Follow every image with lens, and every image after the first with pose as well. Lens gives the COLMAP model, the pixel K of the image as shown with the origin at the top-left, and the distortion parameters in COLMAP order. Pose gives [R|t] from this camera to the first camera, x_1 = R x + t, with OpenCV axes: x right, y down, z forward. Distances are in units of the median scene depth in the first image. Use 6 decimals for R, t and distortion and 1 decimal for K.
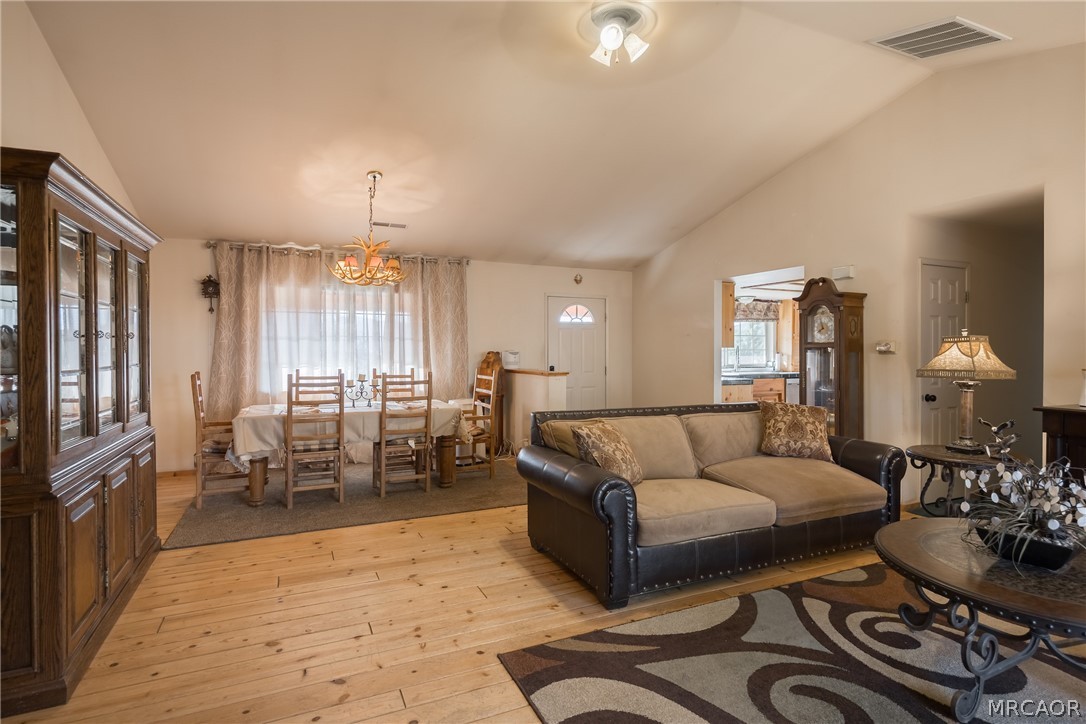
lens RADIAL K [[547.1, 0, 537.2], [0, 547.1, 353.2], [0, 0, 1]] dist [0.010209, 0.000296]
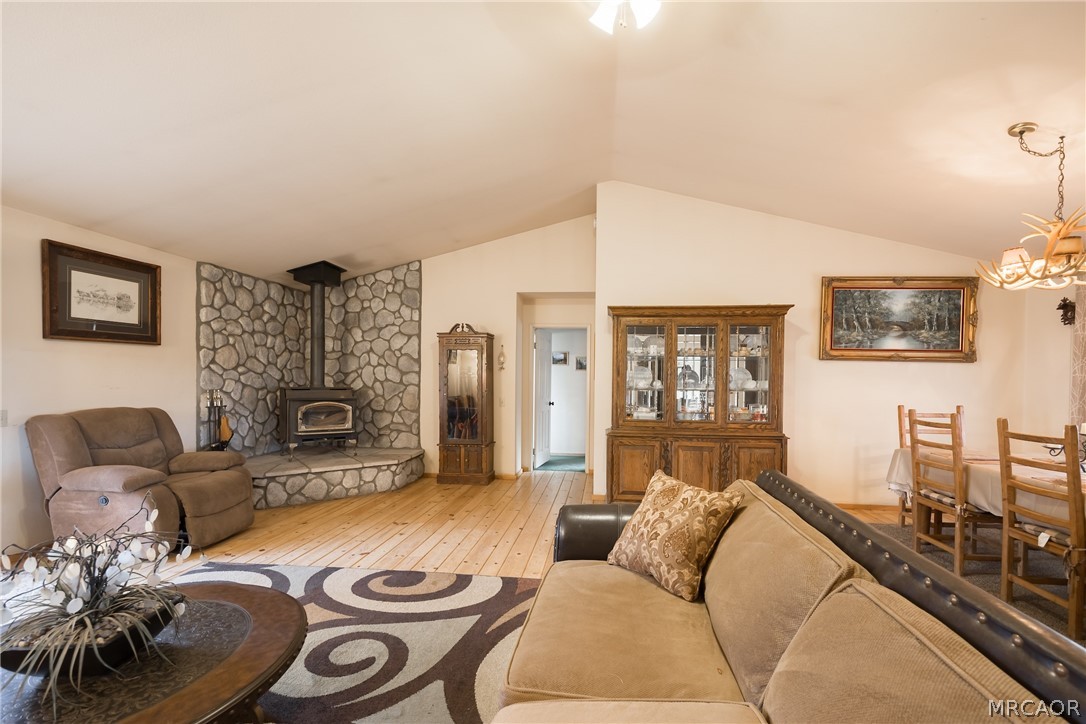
lens RADIAL K [[461.9, 0, 562.1], [0, 461.9, 384.6], [0, 0, 1]] dist [0.001372, 0.000007]
pose [[-0.497307, 0.004525, -0.867563, 0.489515], [-0.017640, 0.999727, 0.015326, -0.005558], [0.867395, 0.022926, -0.497091, 0.796218]]
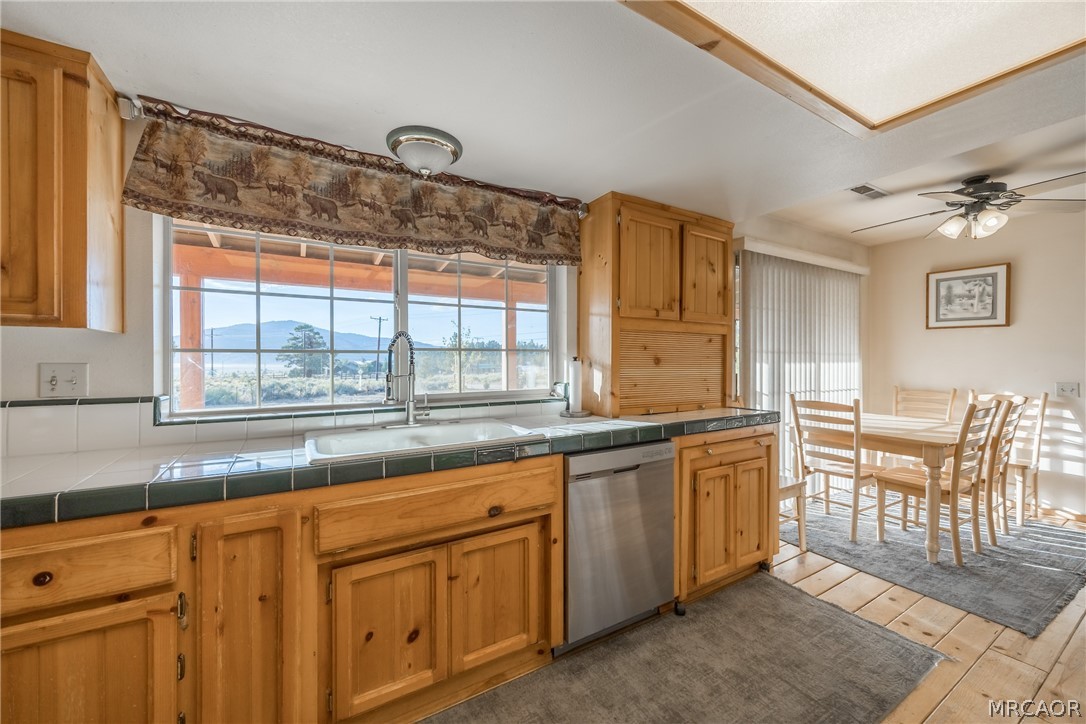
lens RADIAL K [[416.7, 0, 543.0], [0, 416.7, 362.0], [0, 0, 1]] dist [-0.001317, -0.000181]
pose [[0.994058, -0.003256, 0.108802, 0.727303], [0.003680, 0.999986, -0.003692, 0.004442], [-0.108789, 0.004070, 0.994057, 1.389962]]
